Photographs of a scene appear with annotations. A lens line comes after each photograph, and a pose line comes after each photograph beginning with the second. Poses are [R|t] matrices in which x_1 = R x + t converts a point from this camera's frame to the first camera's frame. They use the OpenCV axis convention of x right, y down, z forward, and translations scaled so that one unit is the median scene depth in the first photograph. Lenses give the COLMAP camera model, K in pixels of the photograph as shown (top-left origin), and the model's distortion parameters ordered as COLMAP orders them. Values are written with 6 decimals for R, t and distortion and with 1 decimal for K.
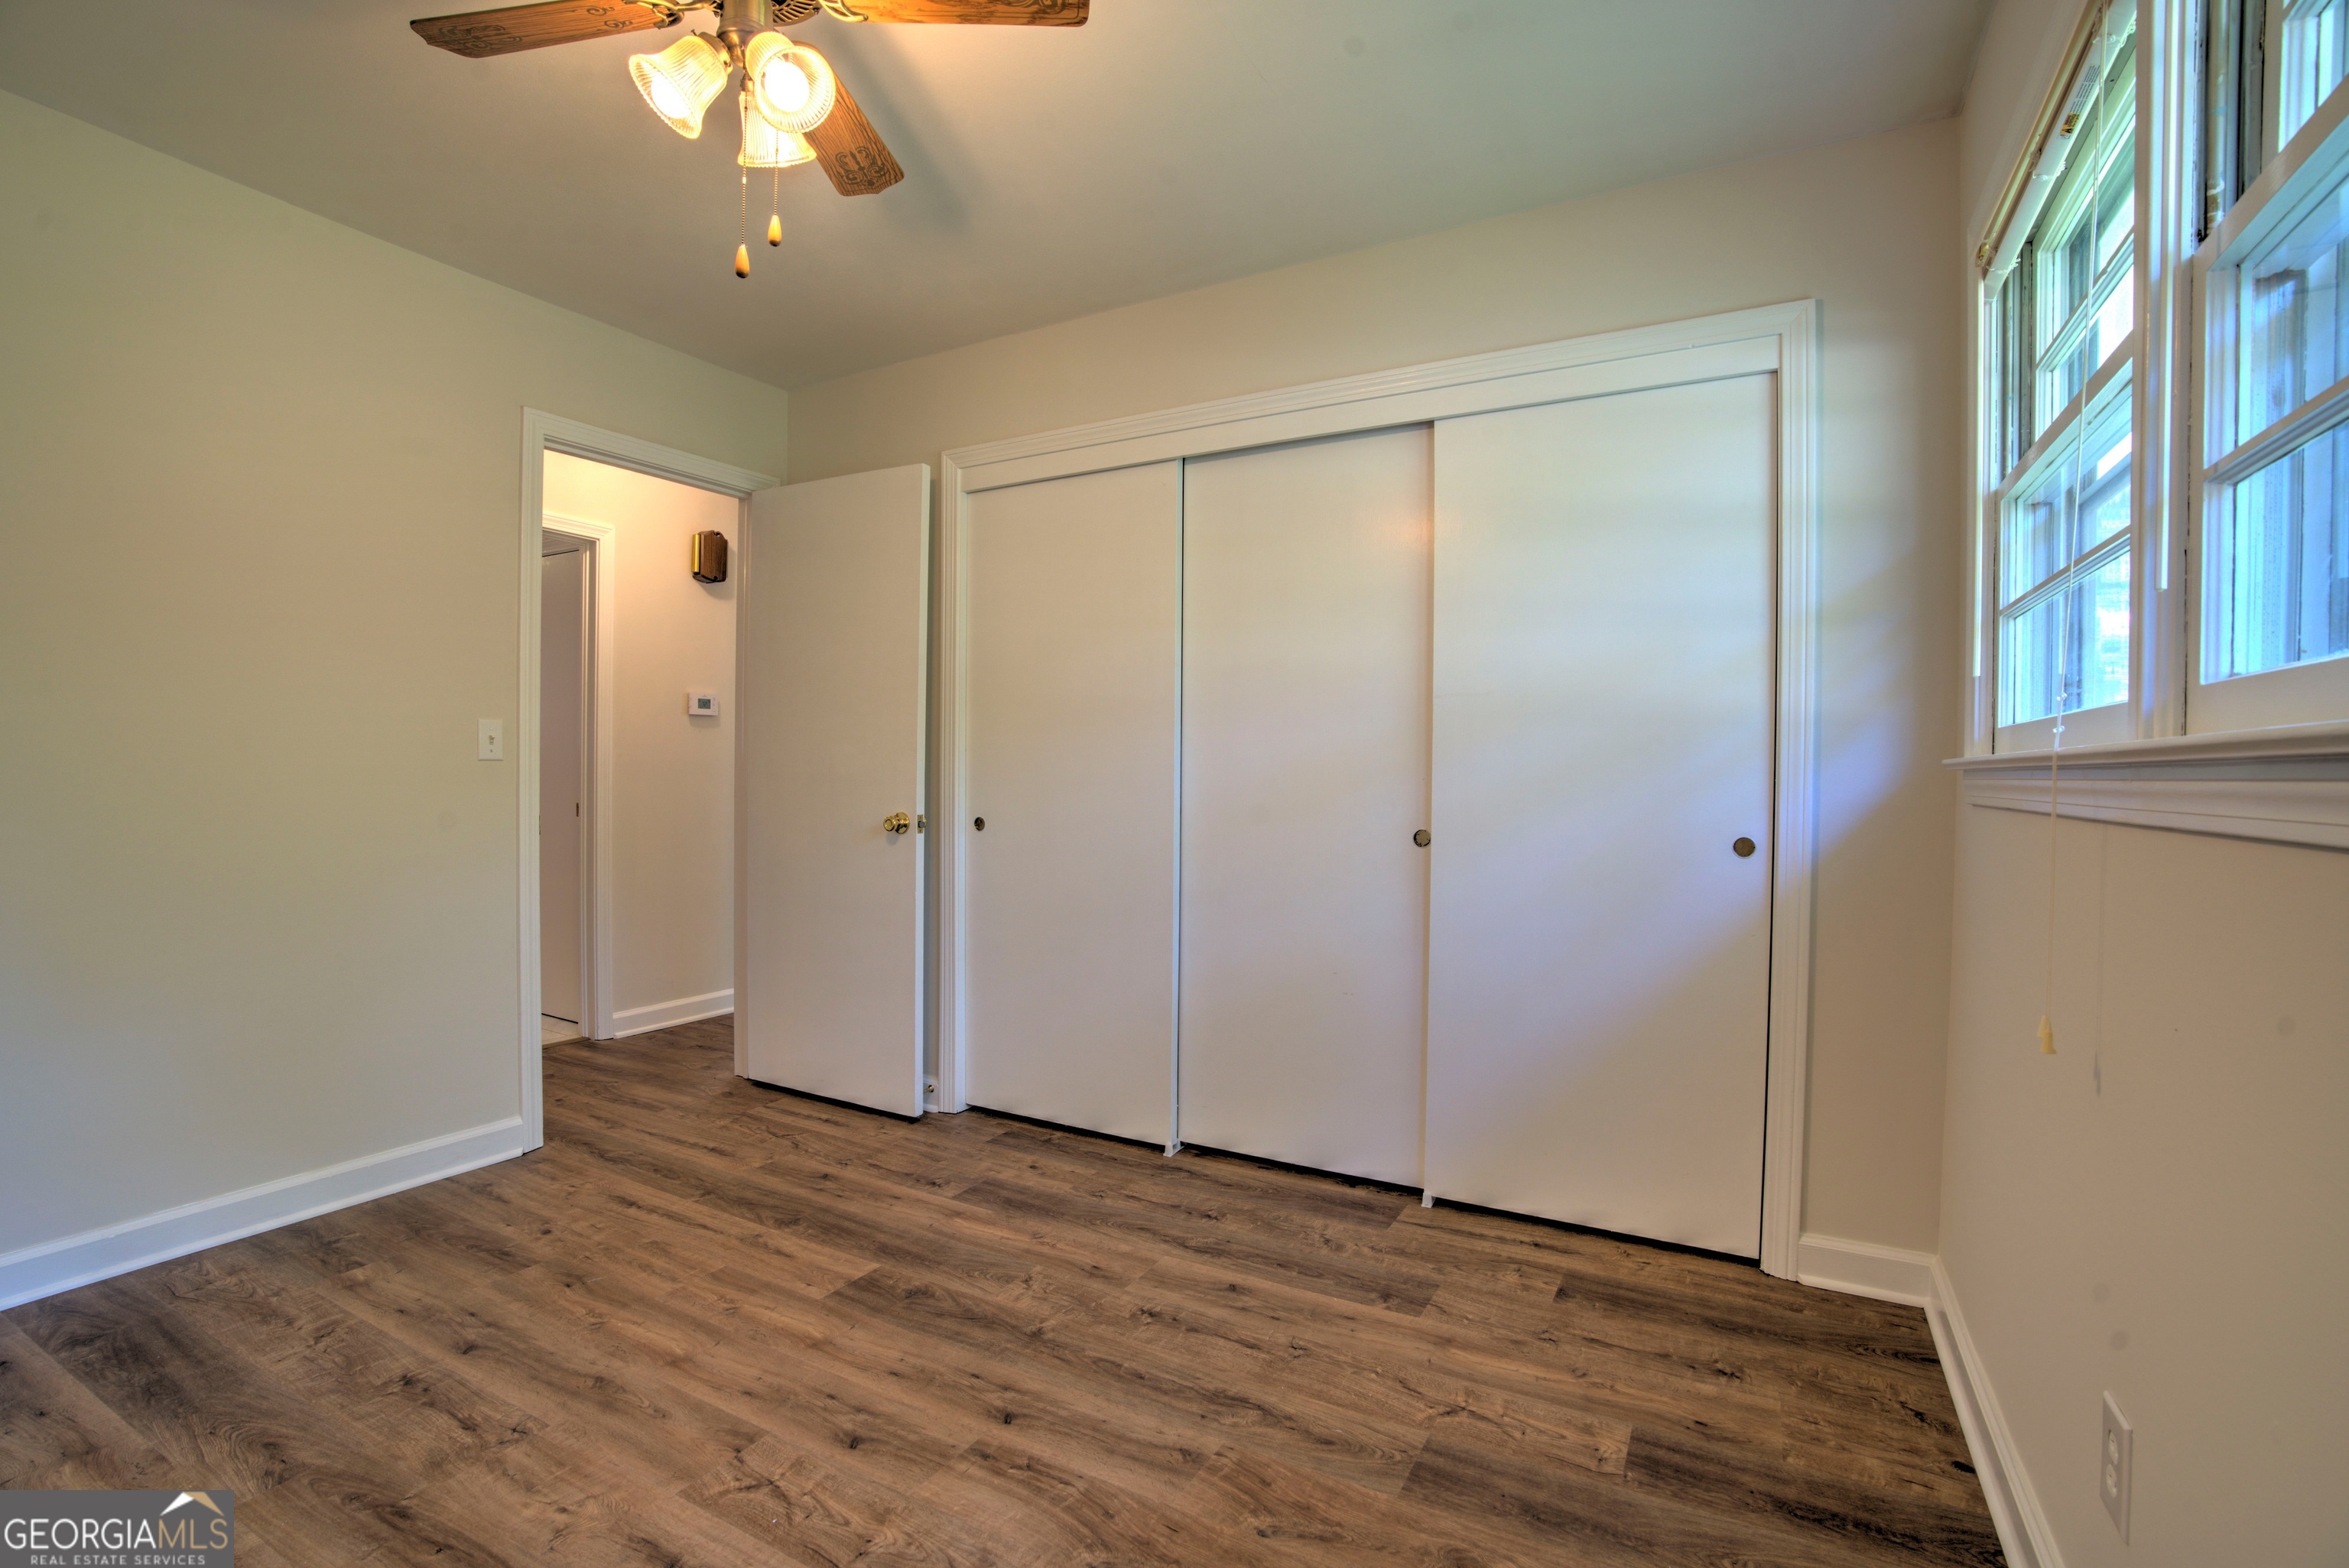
lens RADIAL K [[1057.8, 0, 1174.5], [0, 1057.8, 784.0], [0, 0, 1]] dist [-0.061224, 0.021777]
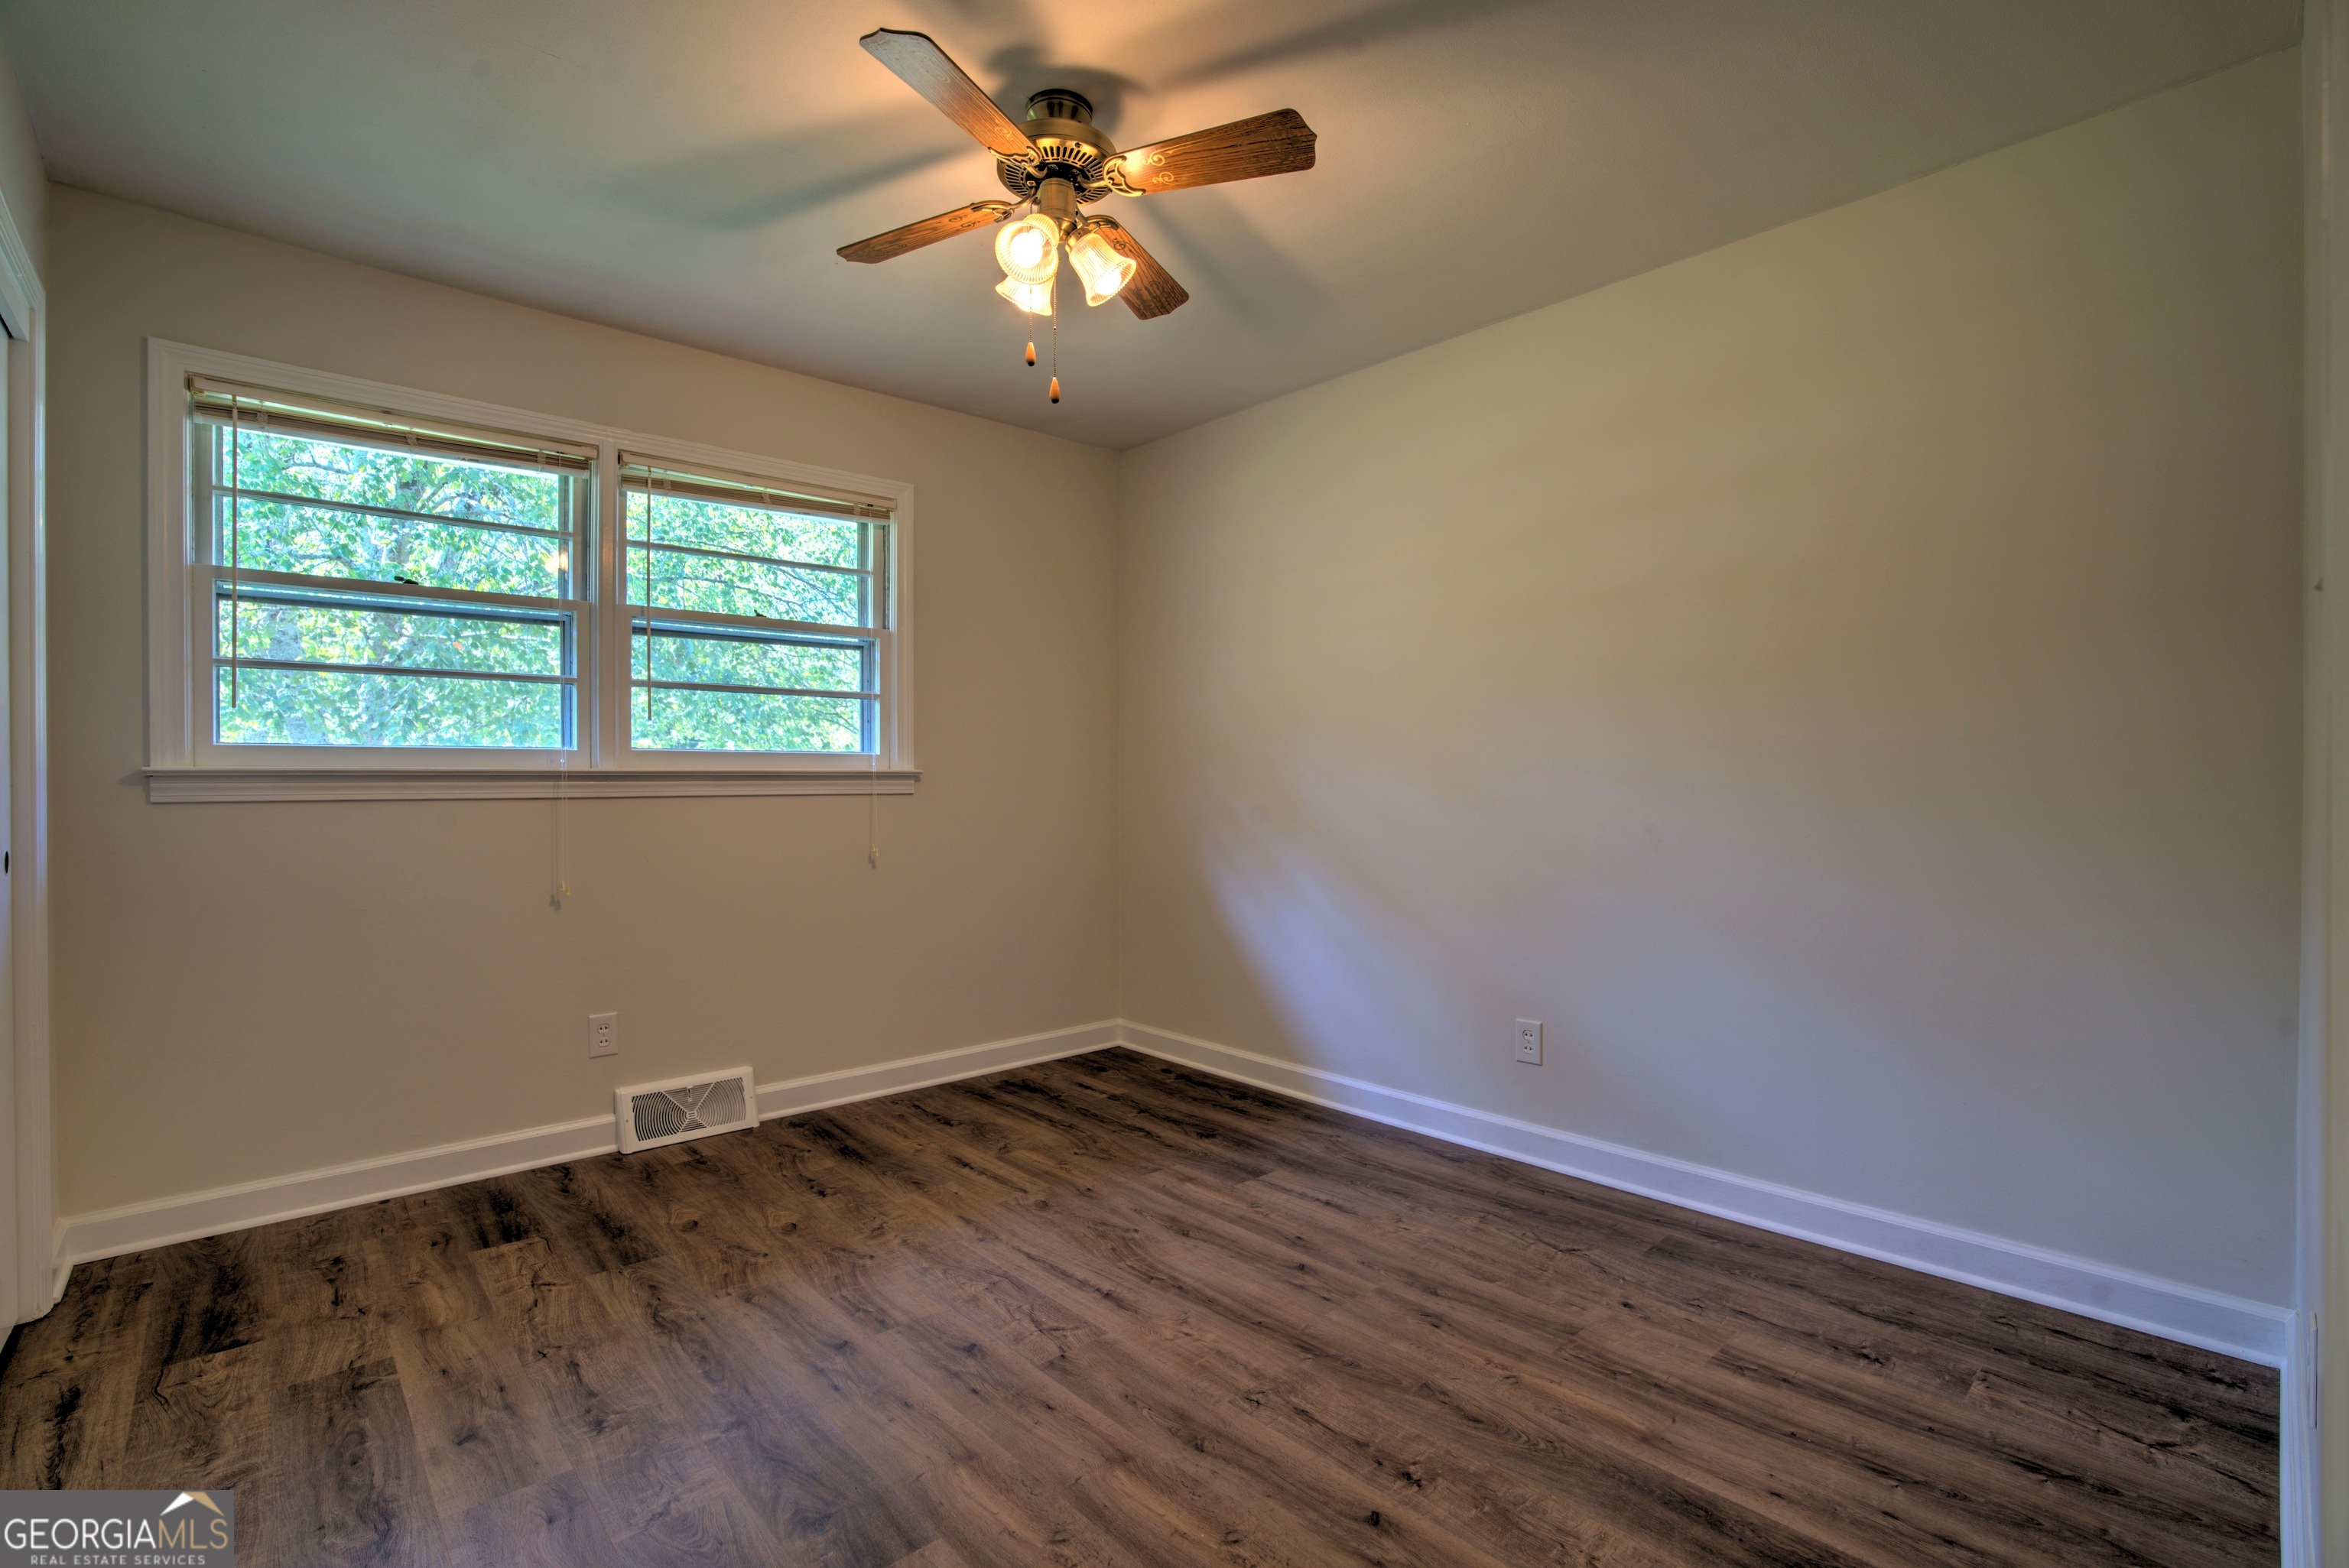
lens RADIAL K [[1057.8, 0, 1174.5], [0, 1057.8, 784.0], [0, 0, 1]] dist [-0.061224, 0.021777]
pose [[-0.948102, -0.003729, 0.317944, -0.841946], [0.000671, 0.999906, 0.013728, -0.020945], [-0.317965, 0.013229, -0.948010, 1.897946]]
